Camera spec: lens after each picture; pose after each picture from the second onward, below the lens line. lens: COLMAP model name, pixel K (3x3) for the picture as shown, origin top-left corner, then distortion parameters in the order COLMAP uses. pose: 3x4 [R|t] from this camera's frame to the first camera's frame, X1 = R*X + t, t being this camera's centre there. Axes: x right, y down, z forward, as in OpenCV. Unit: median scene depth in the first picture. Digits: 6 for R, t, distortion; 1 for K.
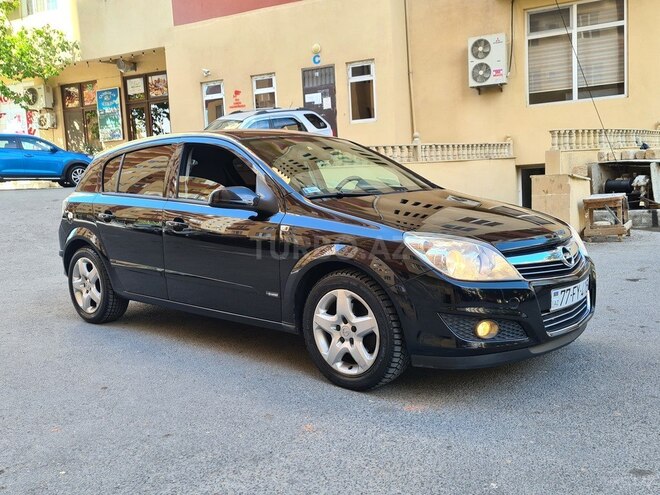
lens RADIAL K [[633.2, 0, 327.1], [0, 633.2, 244.6], [0, 0, 1]] dist [0.049785, 0.000000]
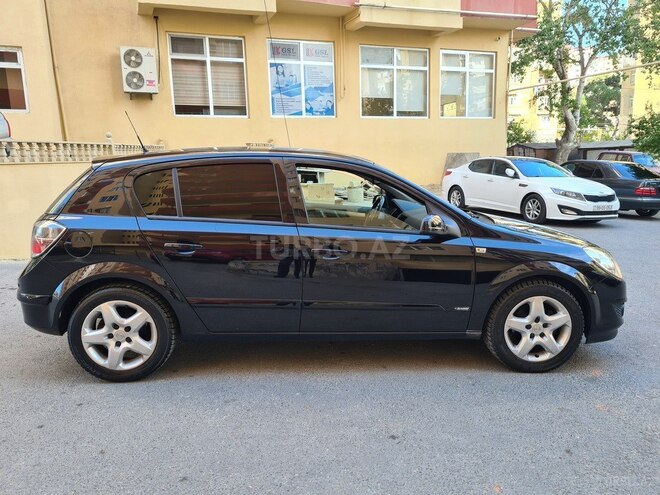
lens RADIAL K [[518.5, 0, 332.7], [0, 518.5, 246.3], [0, 0, 1]] dist [0.058227, -0.045719]
pose [[0.691279, -0.077455, 0.718424, -0.232281], [0.046438, 0.996945, 0.062800, -0.026115], [-0.721094, -0.010050, 0.692764, 0.134020]]
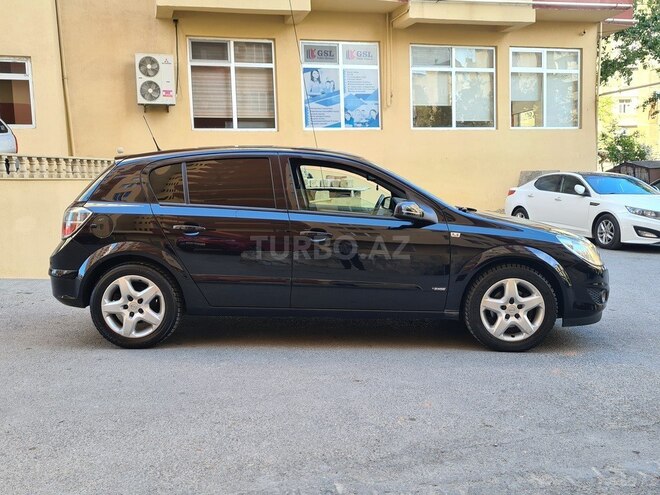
lens RADIAL K [[683.1, 0, 333.1], [0, 683.1, 250.0], [0, 0, 1]] dist [0.044332, 0.000000]
pose [[0.754248, -0.020499, 0.656270, -0.284729], [0.041144, 0.999024, -0.016081, 0.004241], [-0.655299, 0.039131, 0.754355, 0.033303]]
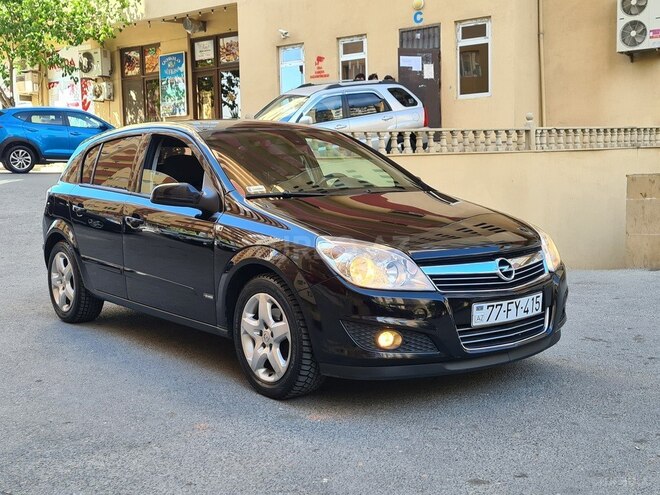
lens RADIAL K [[839.8, 0, 332.2], [0, 839.8, 251.7], [0, 0, 1]] dist [0.054469, 0.000000]
pose [[0.985264, 0.040187, -0.166253, 0.078624], [-0.040223, 0.999186, 0.003150, -0.000174], [0.166244, 0.003584, 0.986078, -0.057659]]
